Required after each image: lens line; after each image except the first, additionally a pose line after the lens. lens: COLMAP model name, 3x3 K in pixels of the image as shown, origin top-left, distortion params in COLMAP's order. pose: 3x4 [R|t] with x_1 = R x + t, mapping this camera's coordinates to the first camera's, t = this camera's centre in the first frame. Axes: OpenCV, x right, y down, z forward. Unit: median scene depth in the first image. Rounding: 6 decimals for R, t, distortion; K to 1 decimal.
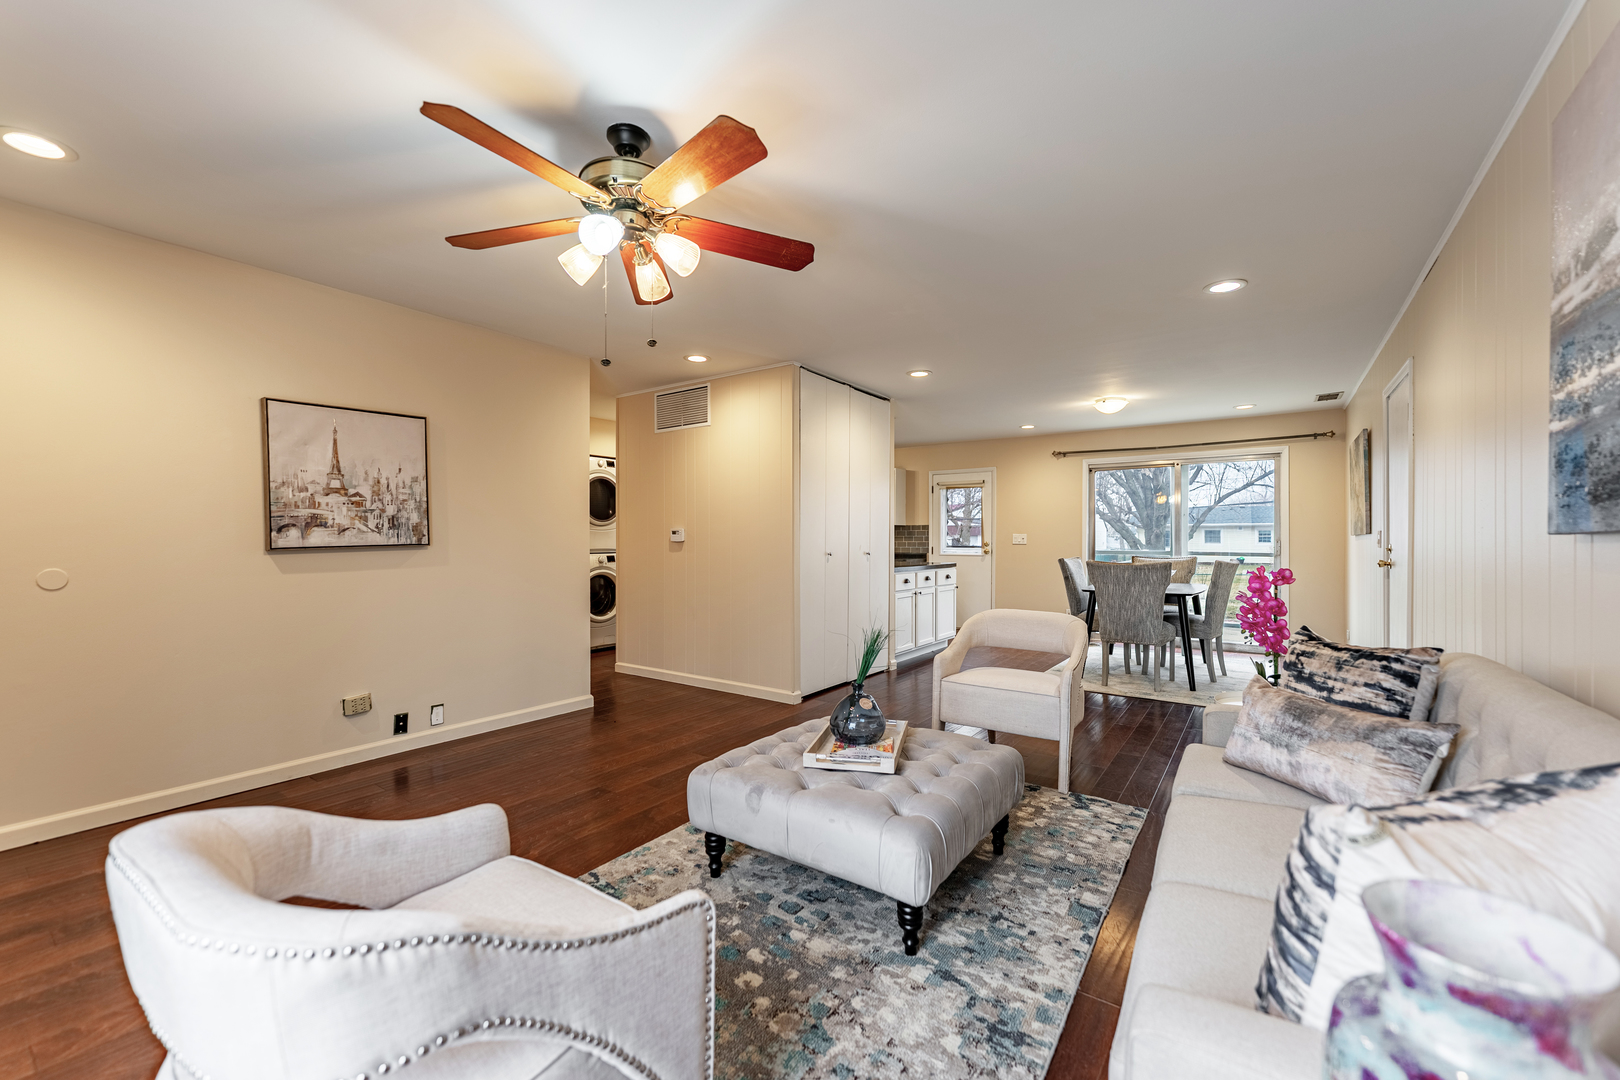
lens RADIAL K [[644.2, 0, 810.0], [0, 644.2, 540.0], [0, 0, 1]] dist [-0.000562, 0.000005]
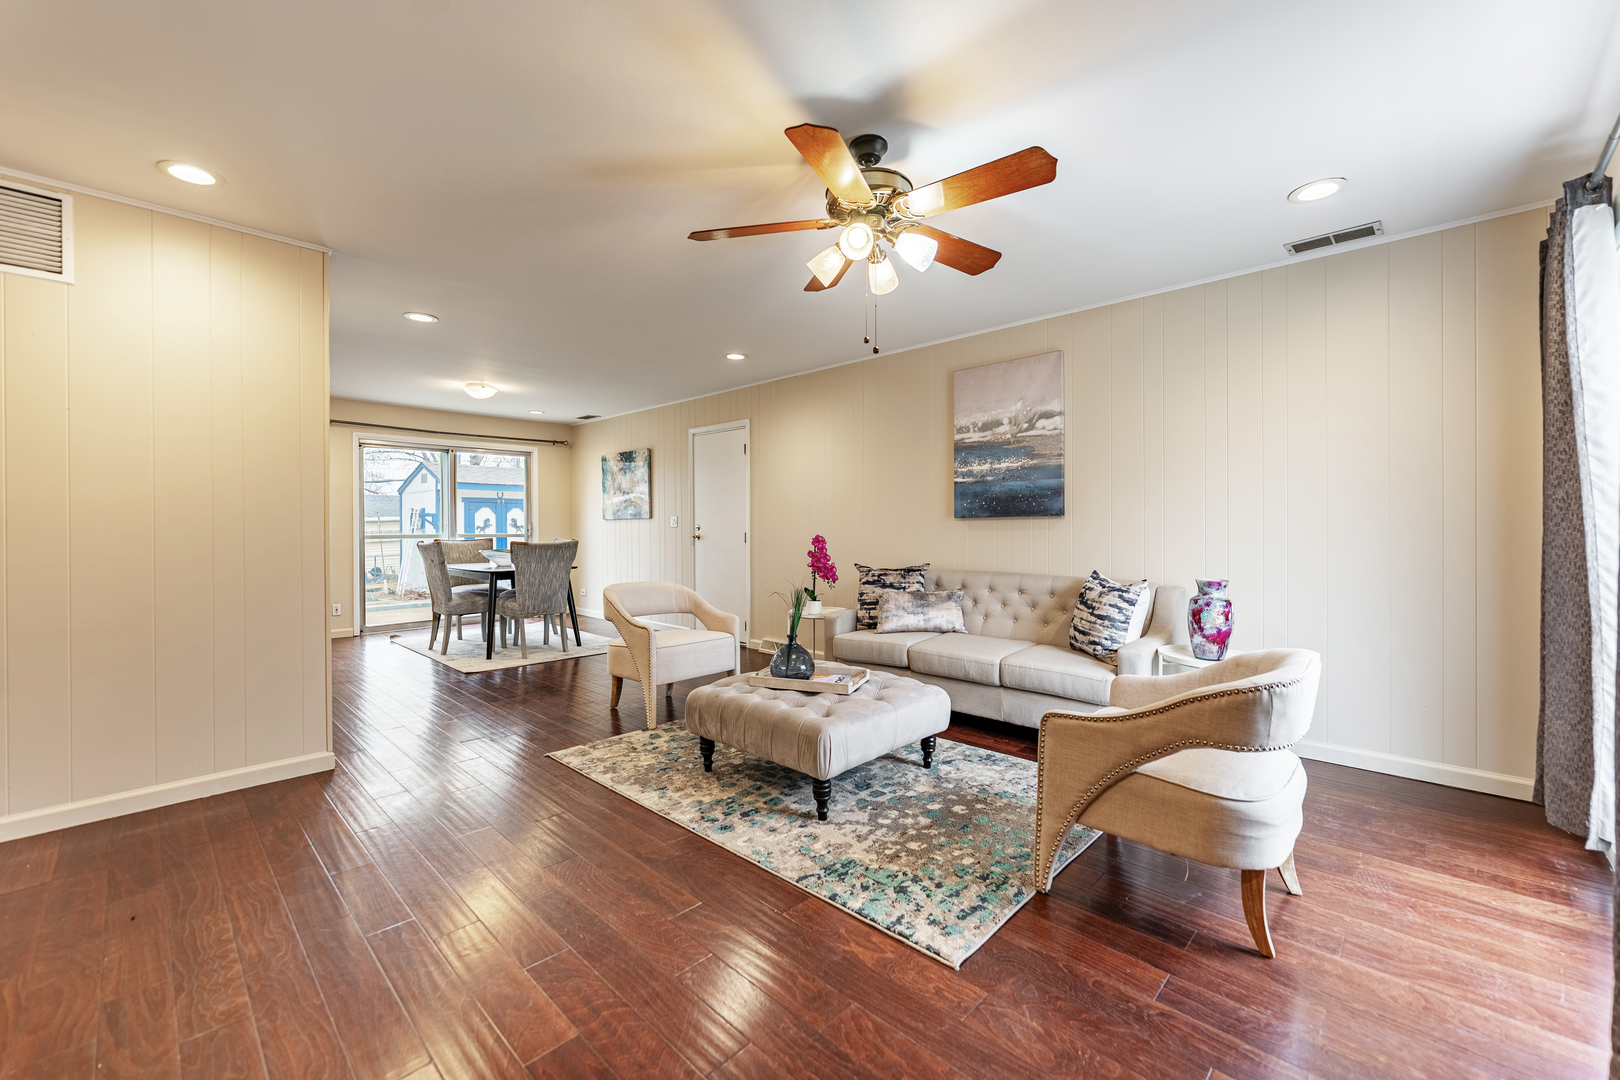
lens RADIAL K [[659.3, 0, 803.7], [0, 659.3, 527.8], [0, 0, 1]] dist [-0.000677, -0.000046]
pose [[0.157714, -0.007065, 0.987459, -1.419251], [0.004086, 0.999971, 0.006502, 0.009447], [-0.987476, 0.003009, 0.157739, 0.945571]]
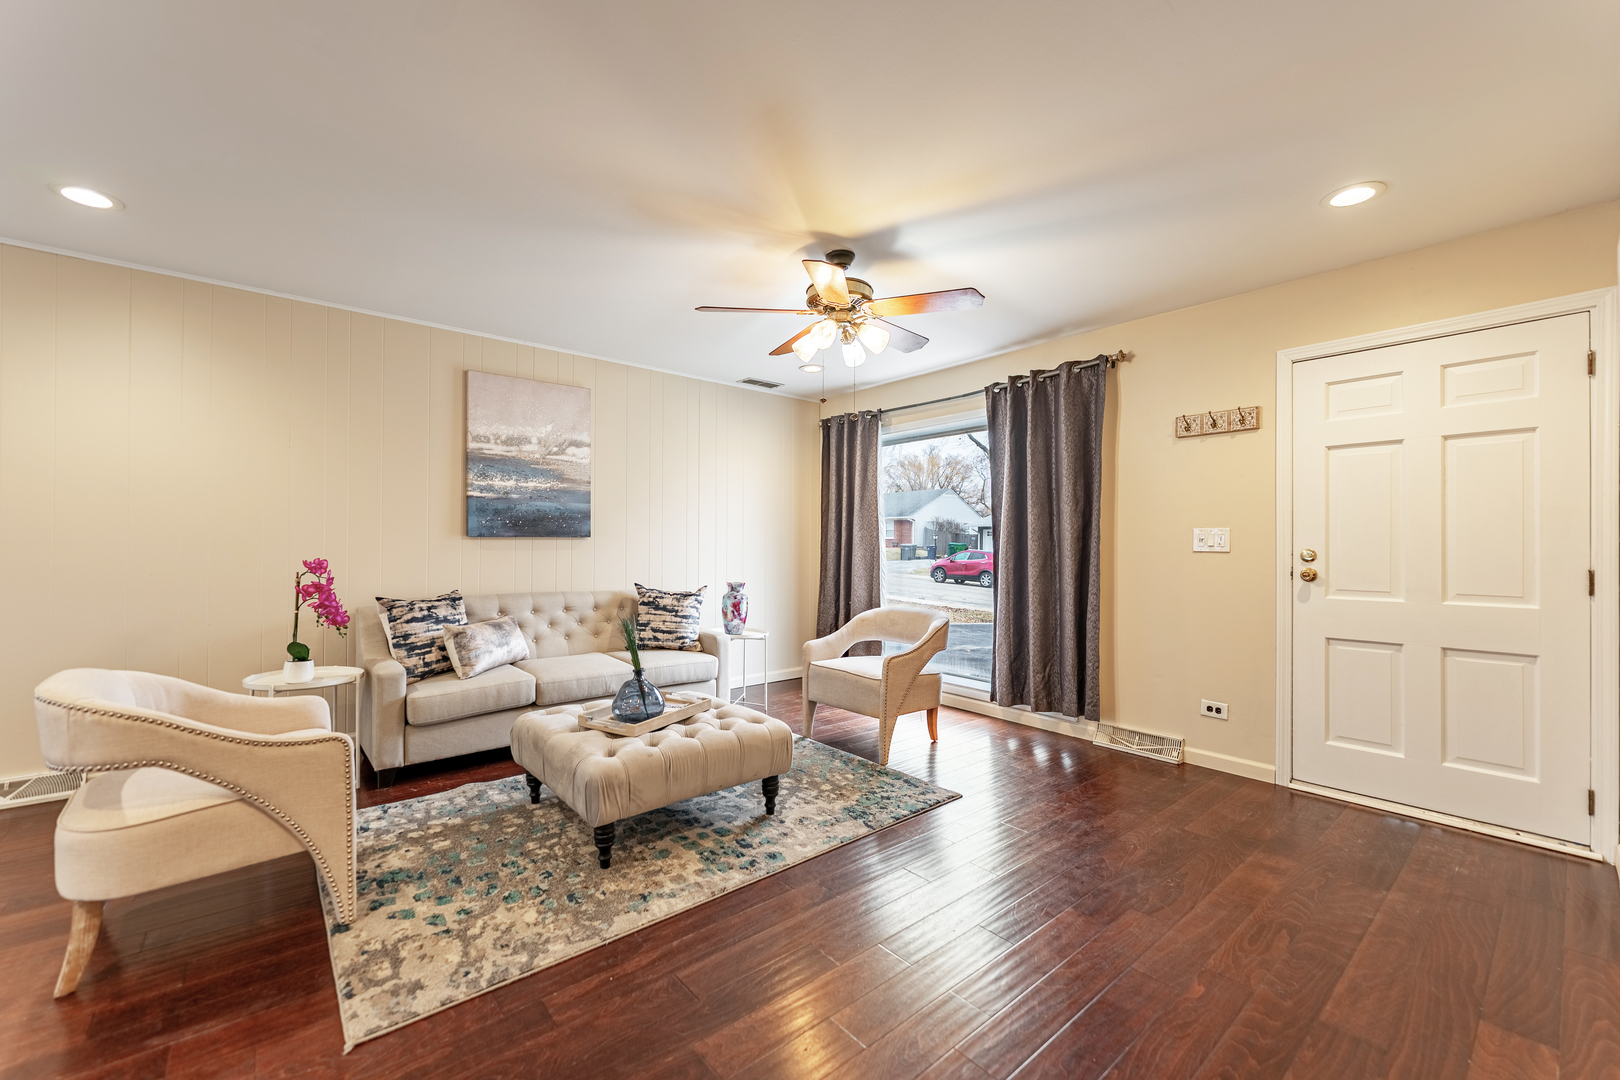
lens RADIAL K [[644.2, 0, 810.0], [0, 644.2, 540.0], [0, 0, 1]] dist [-0.000562, 0.000005]
pose [[-0.967469, -0.004529, 0.252948, -0.585250], [-0.007397, 0.999919, -0.010388, 0.015702], [-0.252881, -0.011921, -0.967424, 2.413446]]
